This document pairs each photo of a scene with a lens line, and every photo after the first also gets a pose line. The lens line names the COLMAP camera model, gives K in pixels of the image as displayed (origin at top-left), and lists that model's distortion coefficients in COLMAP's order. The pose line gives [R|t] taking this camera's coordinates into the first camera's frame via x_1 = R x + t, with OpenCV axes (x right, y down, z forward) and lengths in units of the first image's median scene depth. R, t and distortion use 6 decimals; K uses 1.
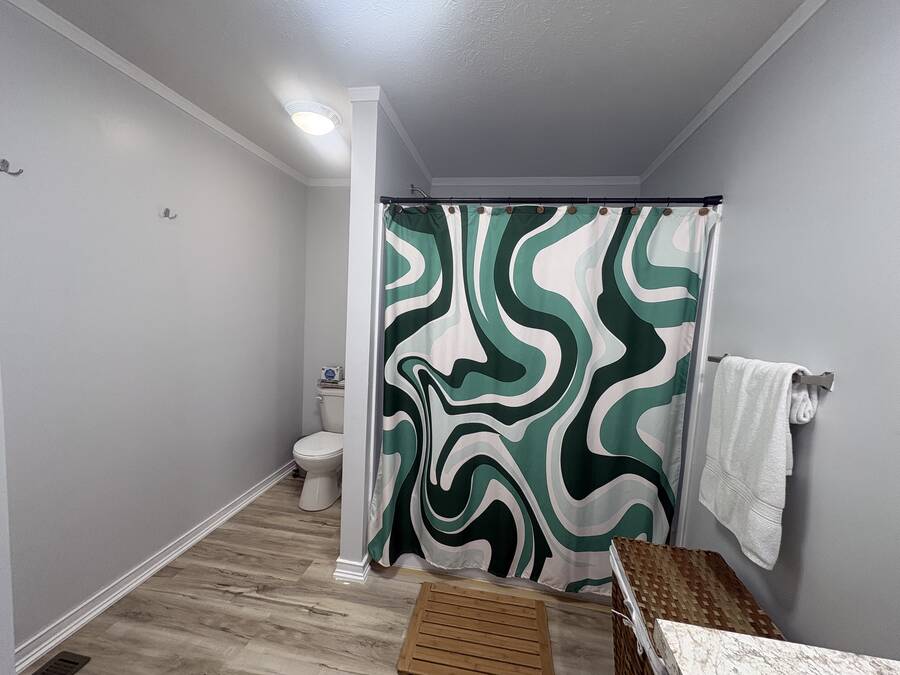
lens RADIAL K [[356.0, 0, 450.0], [0, 356.0, 337.5], [0, 0, 1]] dist [0.000242, 0.000166]
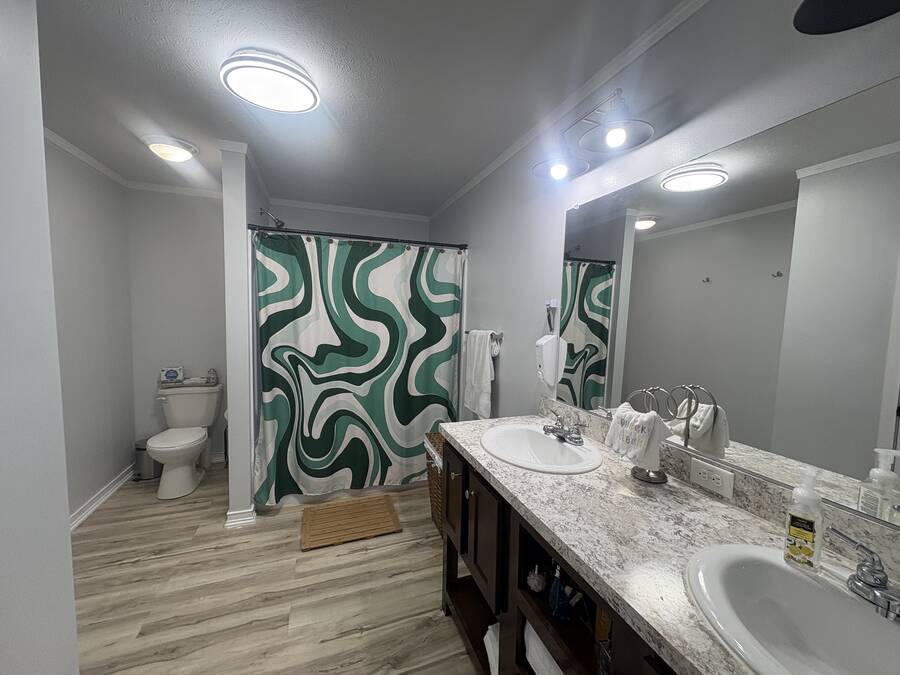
lens RADIAL K [[356.0, 0, 450.0], [0, 356.0, 337.5], [0, 0, 1]] dist [0.000242, 0.000166]
pose [[0.869465, -0.066155, 0.489545, -0.221217], [0.059170, 0.997805, 0.029749, 0.020768], [-0.490438, 0.003101, 0.871470, -0.494955]]
